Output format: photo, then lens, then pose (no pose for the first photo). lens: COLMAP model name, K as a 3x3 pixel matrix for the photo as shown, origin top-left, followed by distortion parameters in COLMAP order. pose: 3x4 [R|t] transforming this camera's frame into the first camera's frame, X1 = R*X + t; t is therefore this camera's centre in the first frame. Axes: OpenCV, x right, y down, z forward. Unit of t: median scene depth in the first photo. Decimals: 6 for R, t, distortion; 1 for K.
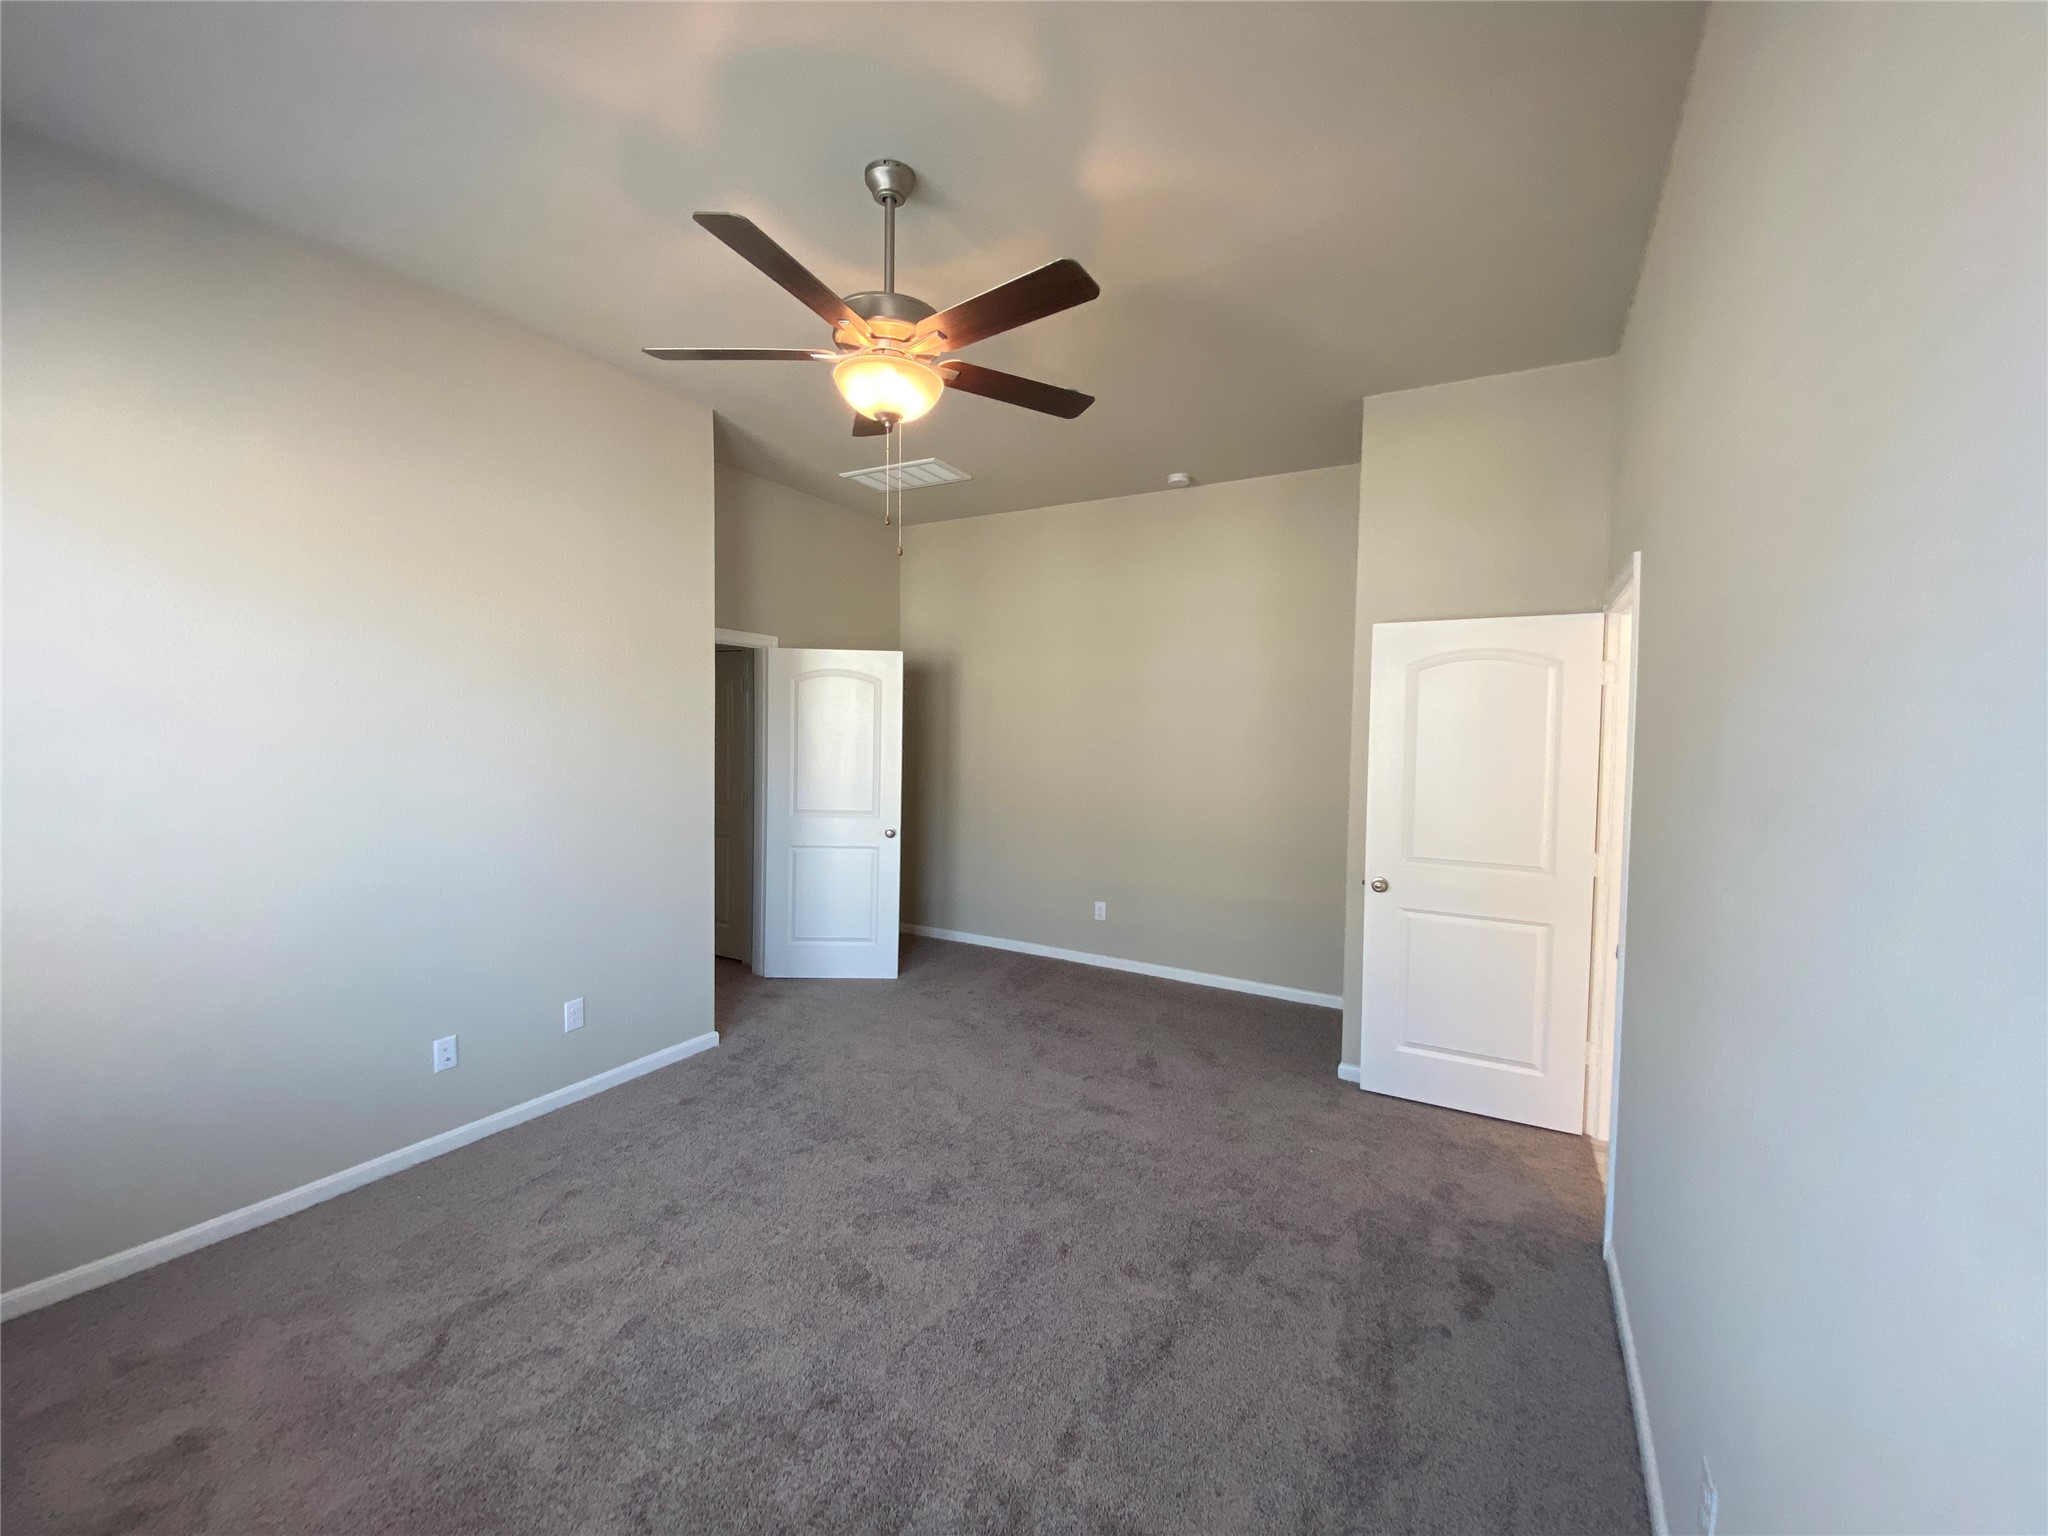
lens RADIAL K [[826.7, 0, 1024.0], [0, 826.7, 768.0], [0, 0, 1]] dist [0.000553, -0.000068]
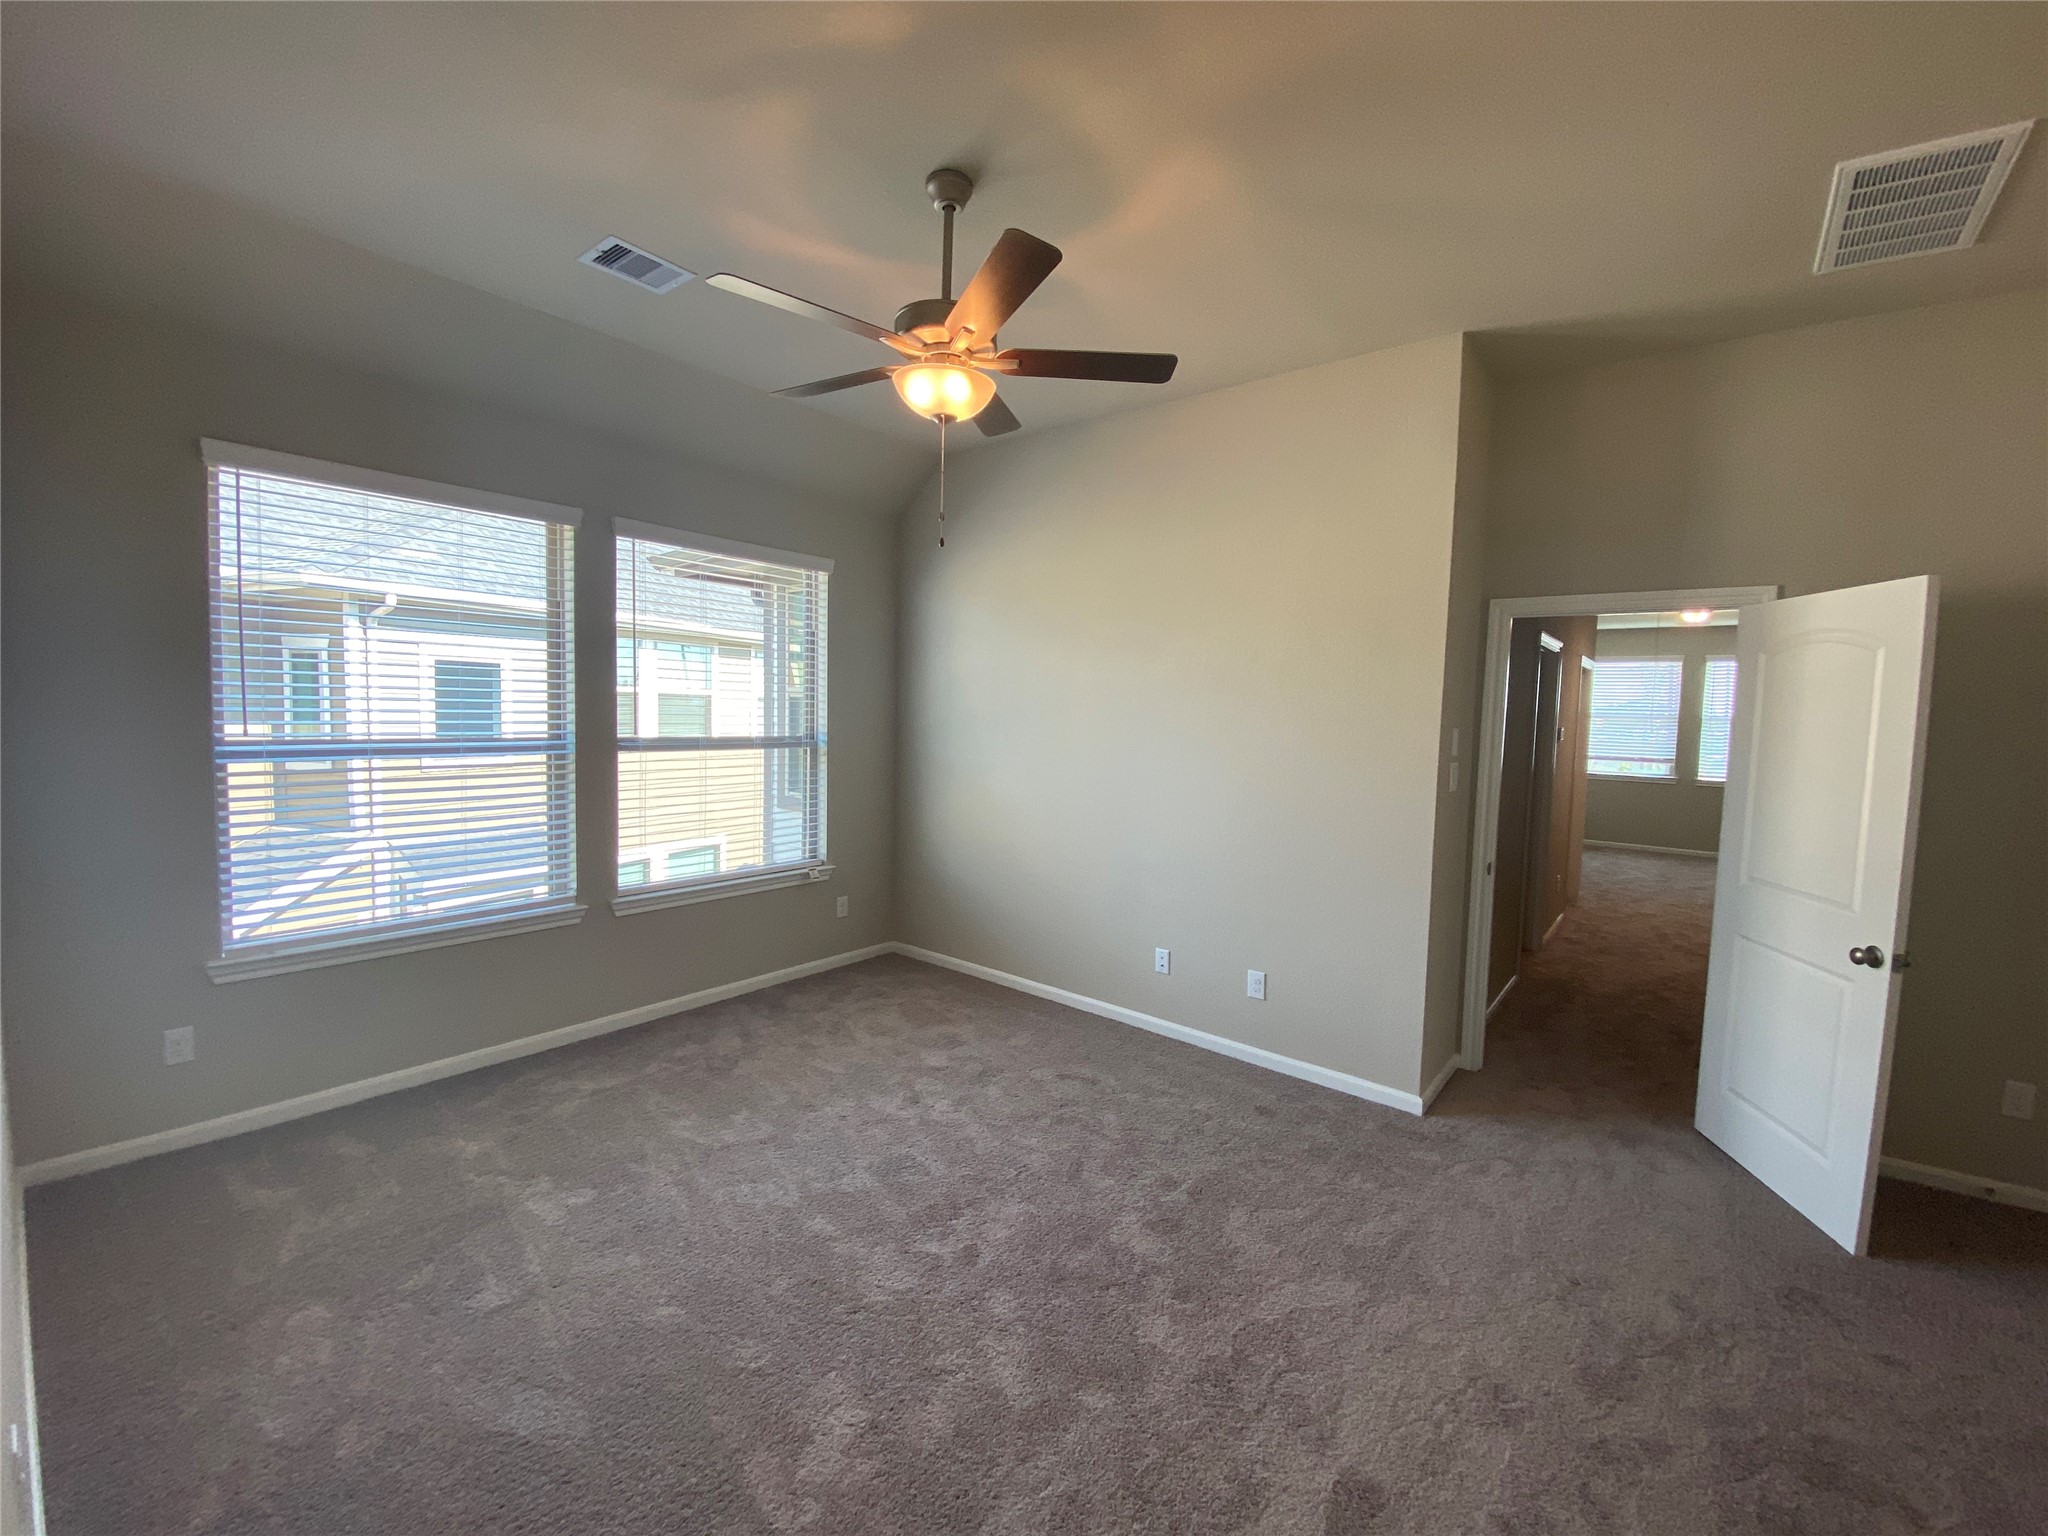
lens RADIAL K [[842.8, 0, 1024.0], [0, 842.8, 768.0], [0, 0, 1]] dist [-0.000316, -0.000194]
pose [[-0.152865, 0.059350, -0.986463, 0.584002], [-0.083663, 0.993834, 0.072758, -0.041022], [0.984699, 0.093652, -0.146957, 0.837331]]
